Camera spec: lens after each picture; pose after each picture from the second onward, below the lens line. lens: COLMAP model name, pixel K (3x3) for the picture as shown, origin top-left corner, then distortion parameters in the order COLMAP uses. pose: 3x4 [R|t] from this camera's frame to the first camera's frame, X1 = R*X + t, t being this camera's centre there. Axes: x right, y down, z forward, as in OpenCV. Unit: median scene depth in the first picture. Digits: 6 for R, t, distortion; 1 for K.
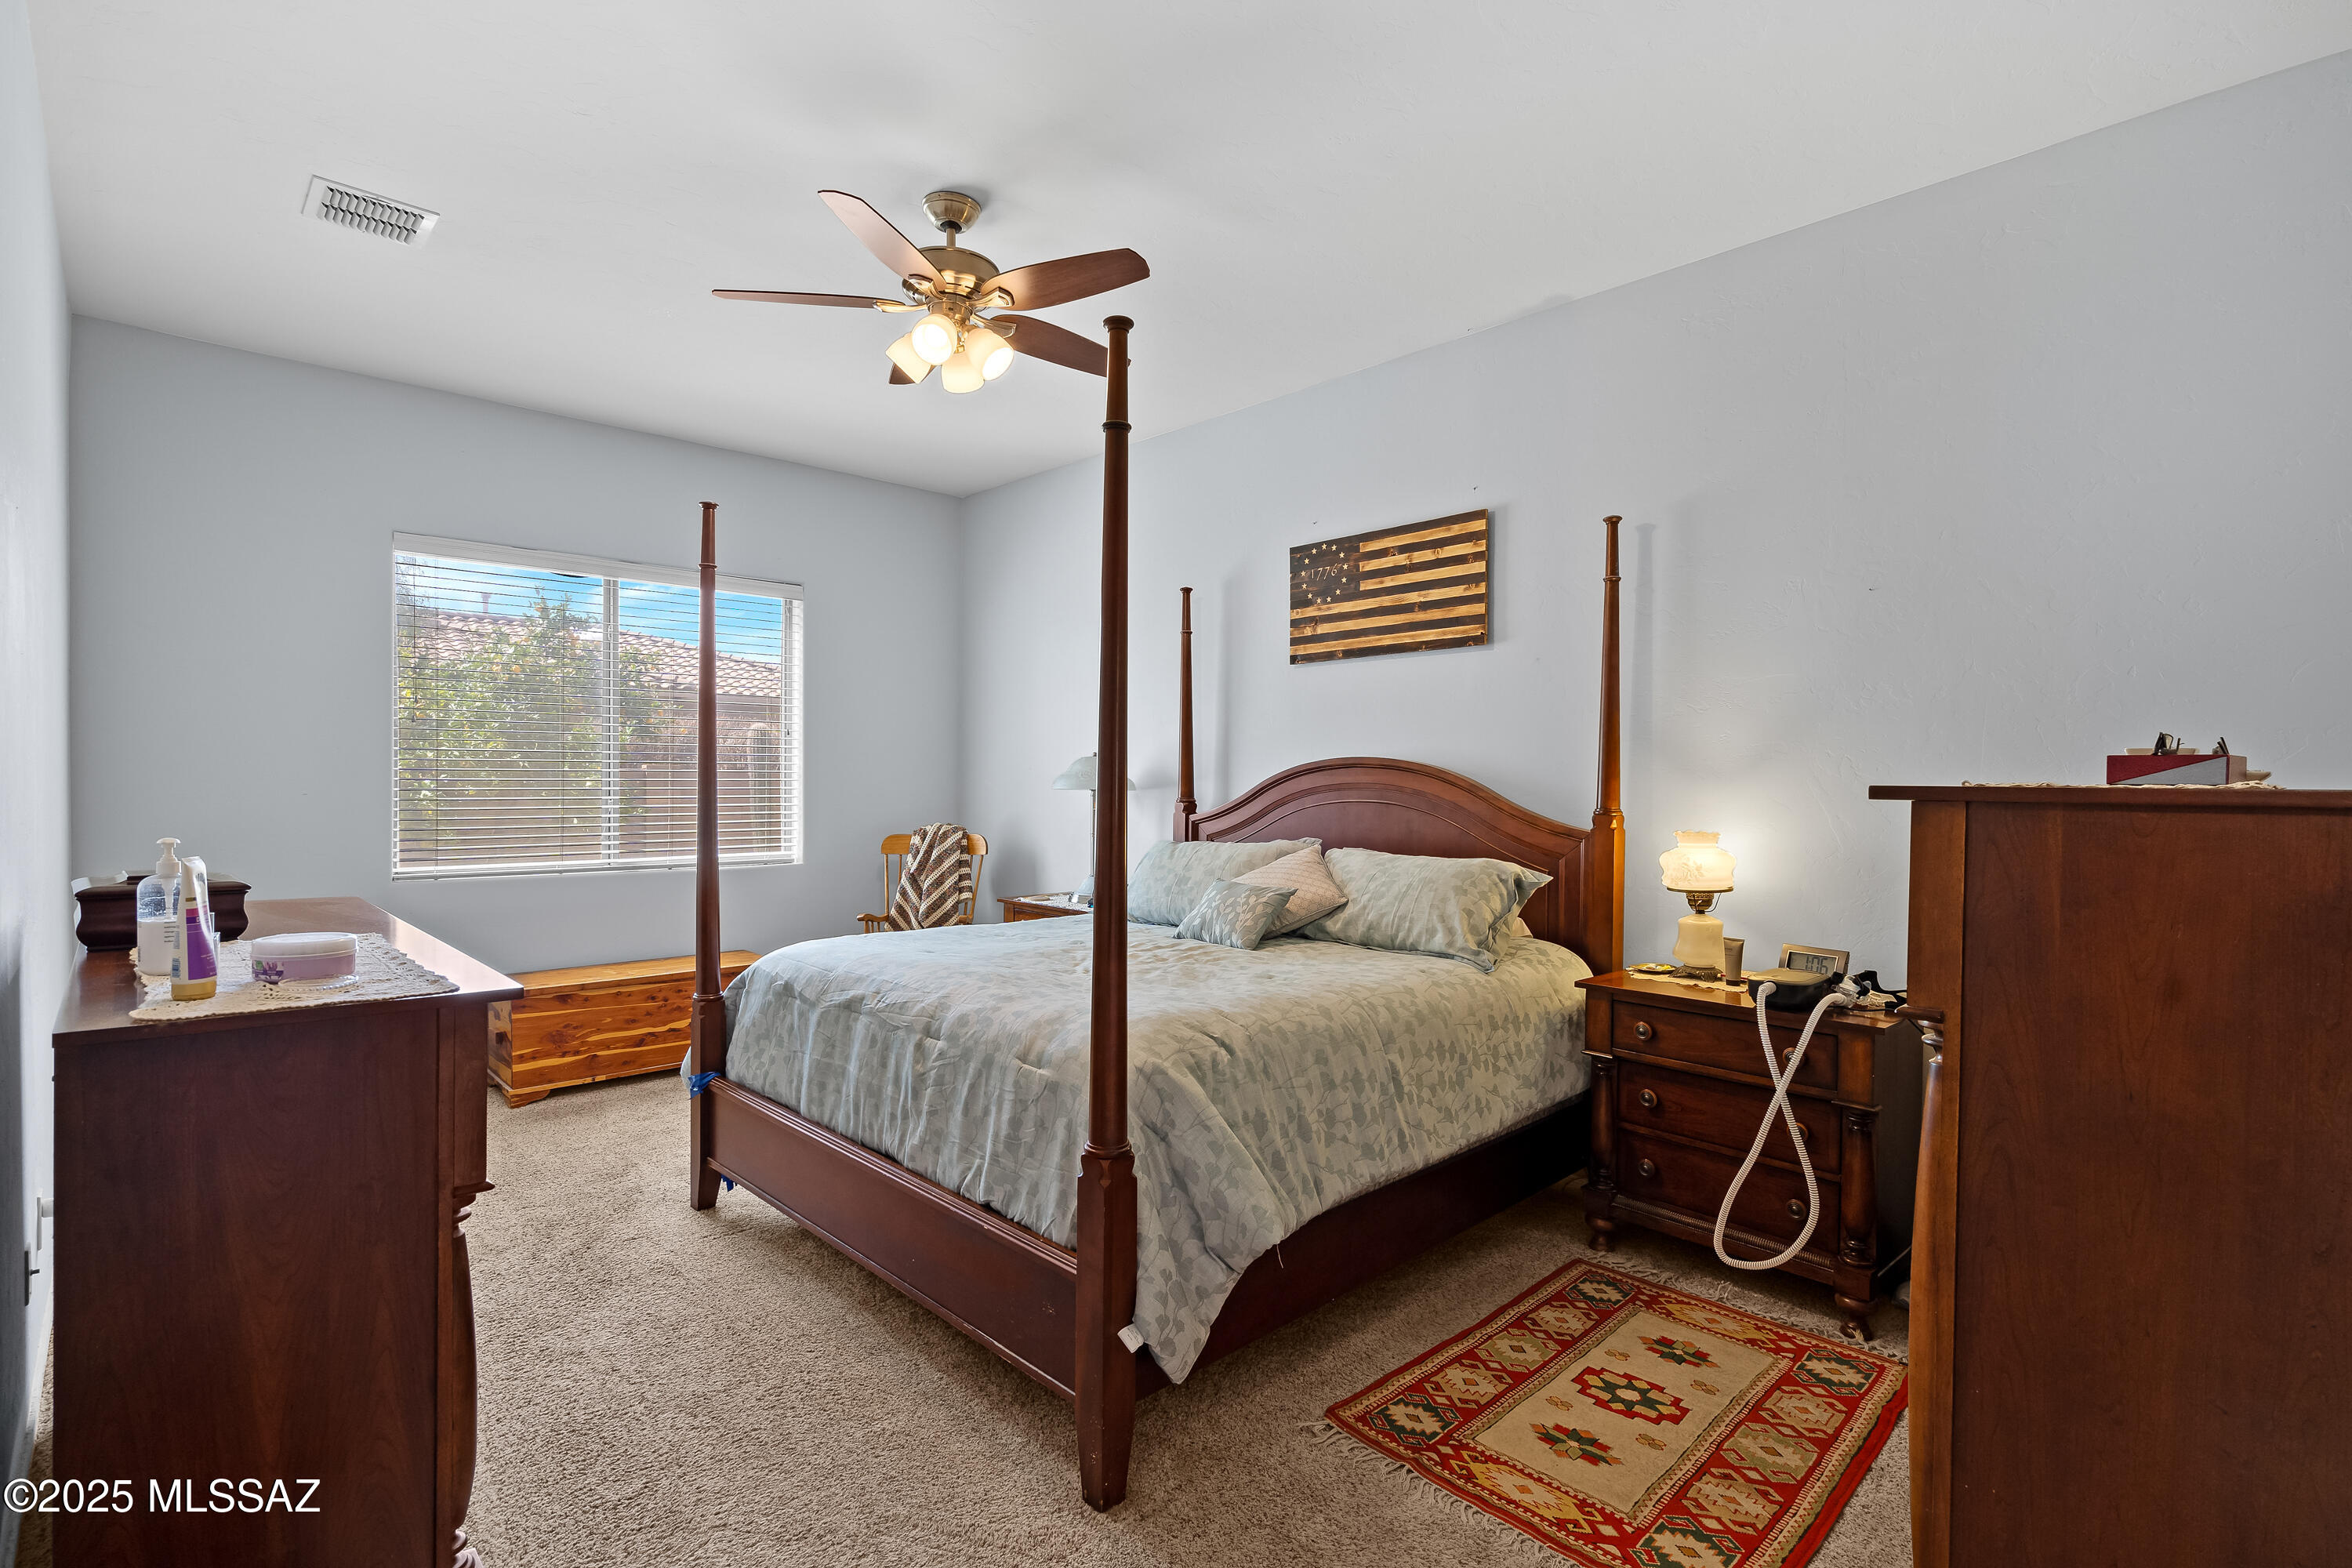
lens RADIAL K [[1084.1, 0, 1172.2], [0, 1084.1, 787.0], [0, 0, 1]] dist [-0.005680, 0.002748]
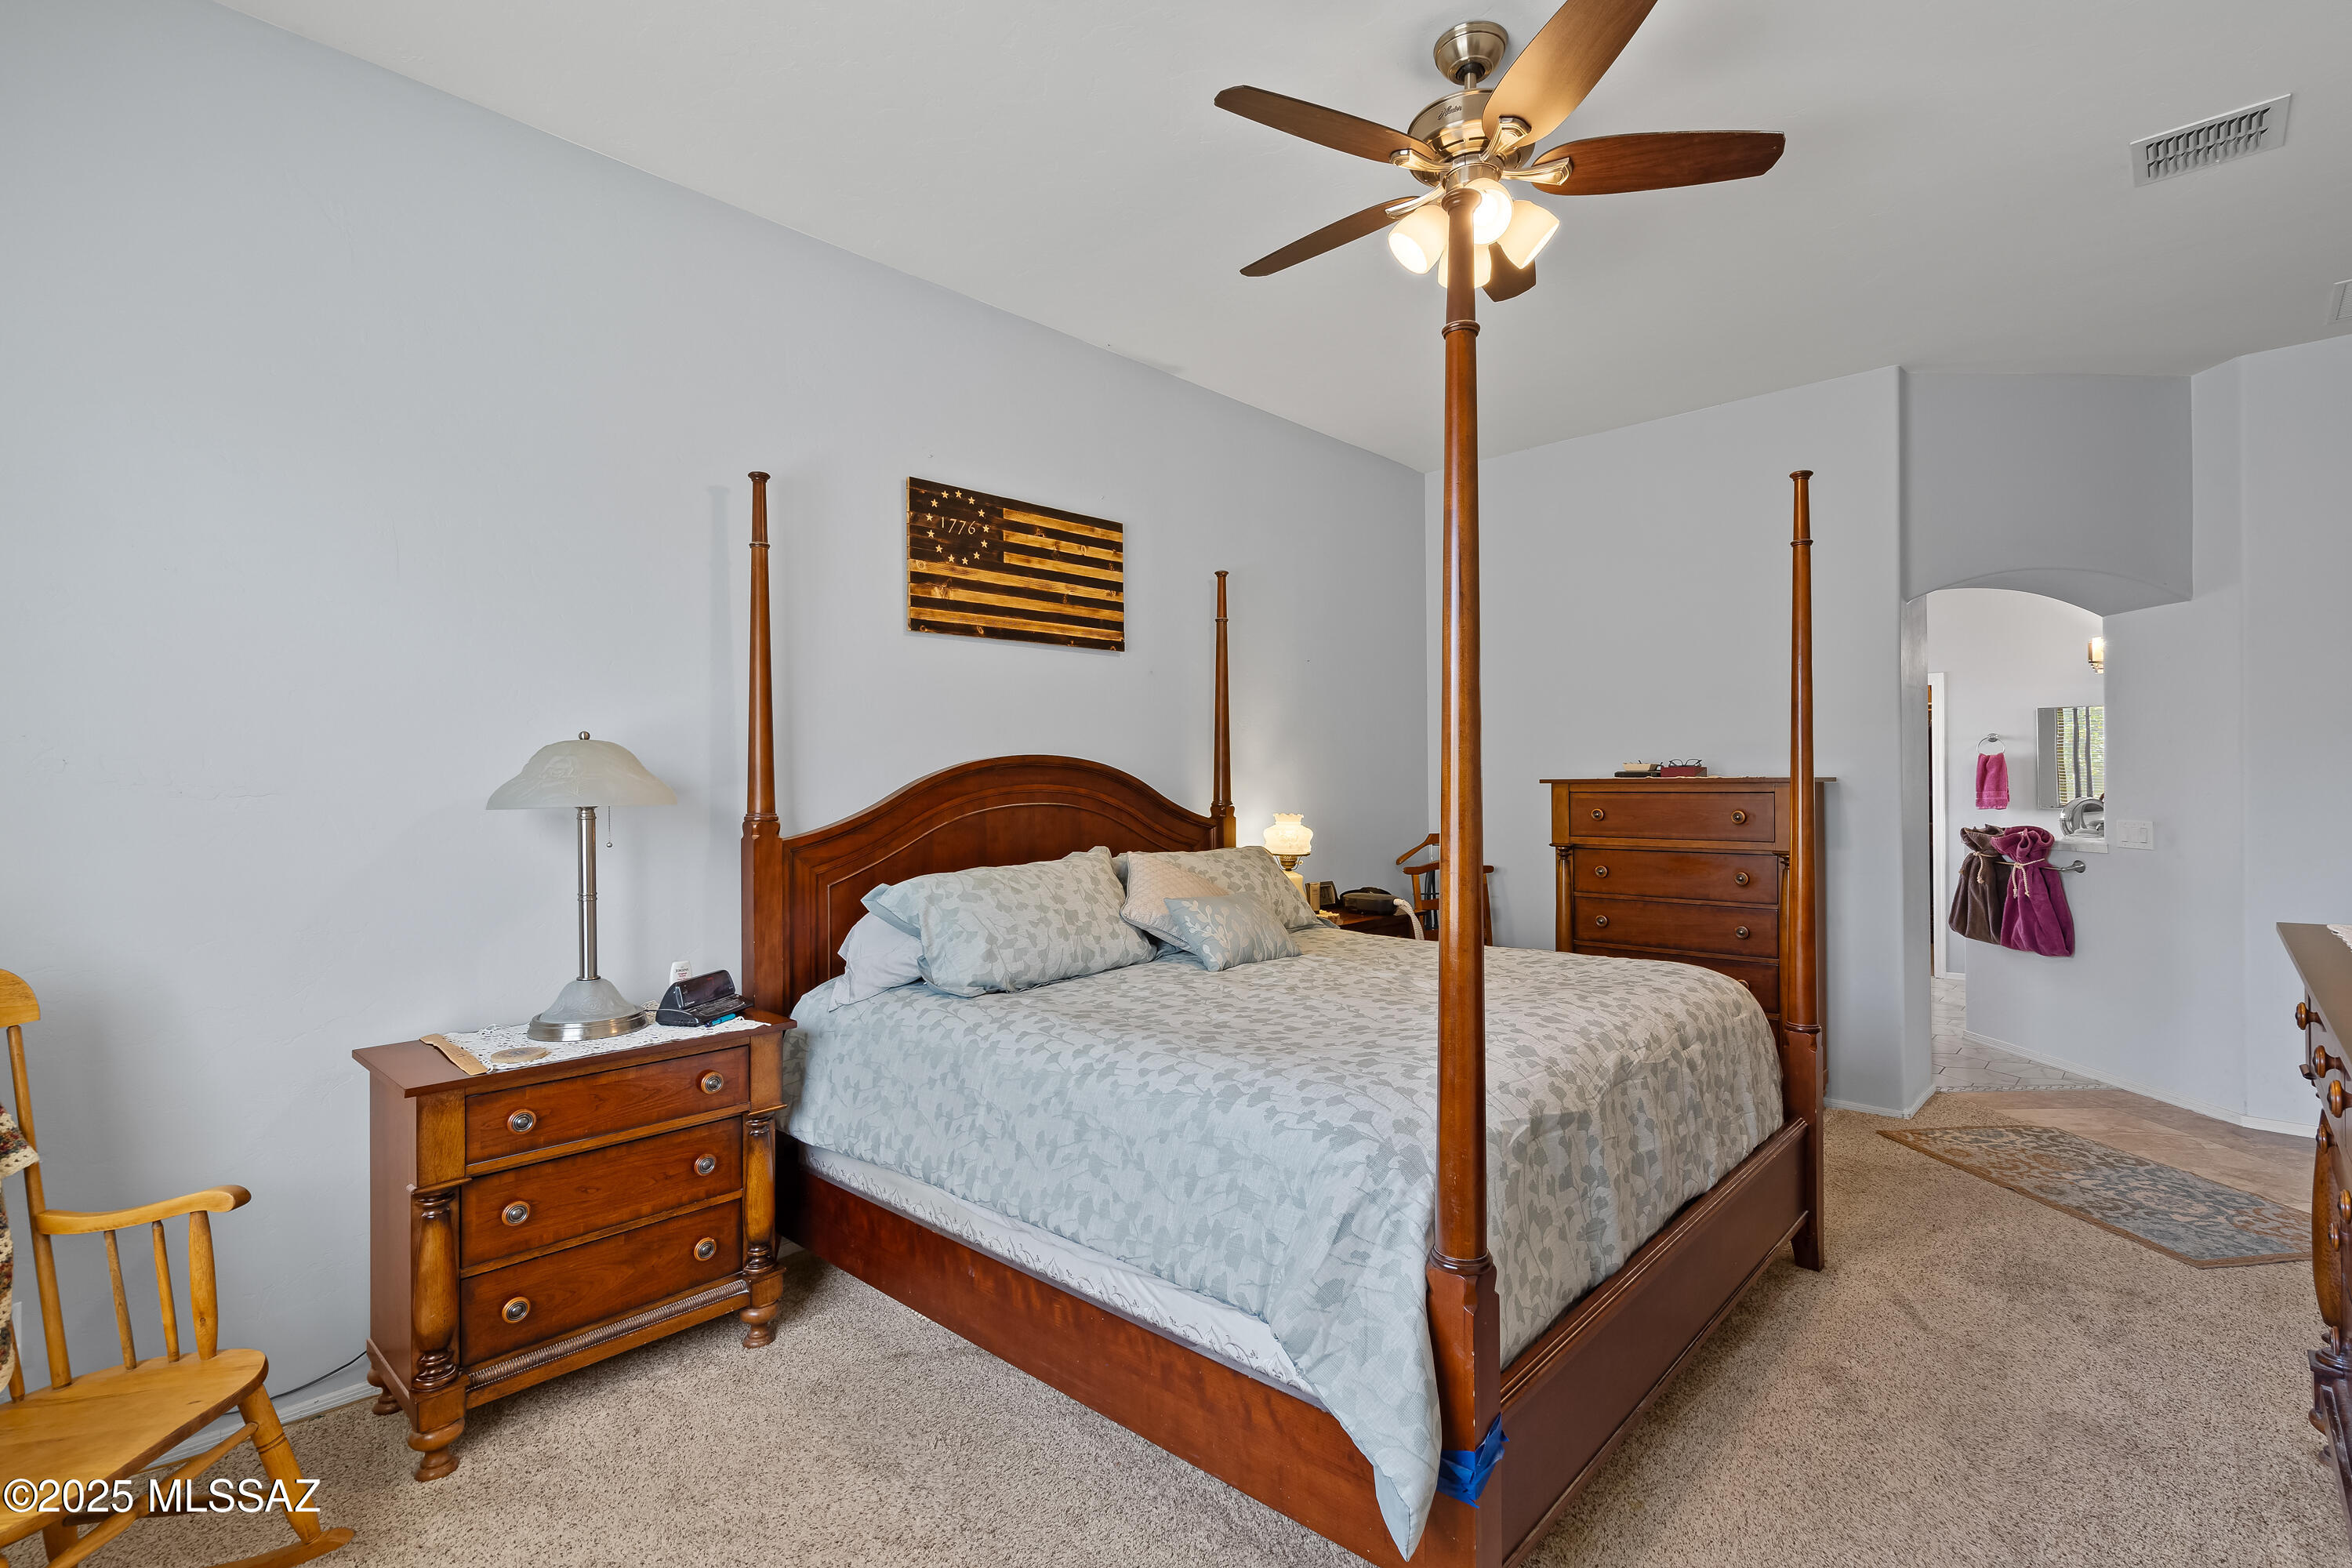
lens RADIAL K [[1084.1, 0, 1173.4], [0, 1084.1, 774.1], [0, 0, 1]] dist [-0.005680, 0.002748]
pose [[-0.052987, -0.007410, 0.998568, -0.706738], [0.013731, 0.999873, 0.008148, -0.016855], [-0.998501, 0.014143, -0.052878, 0.917308]]
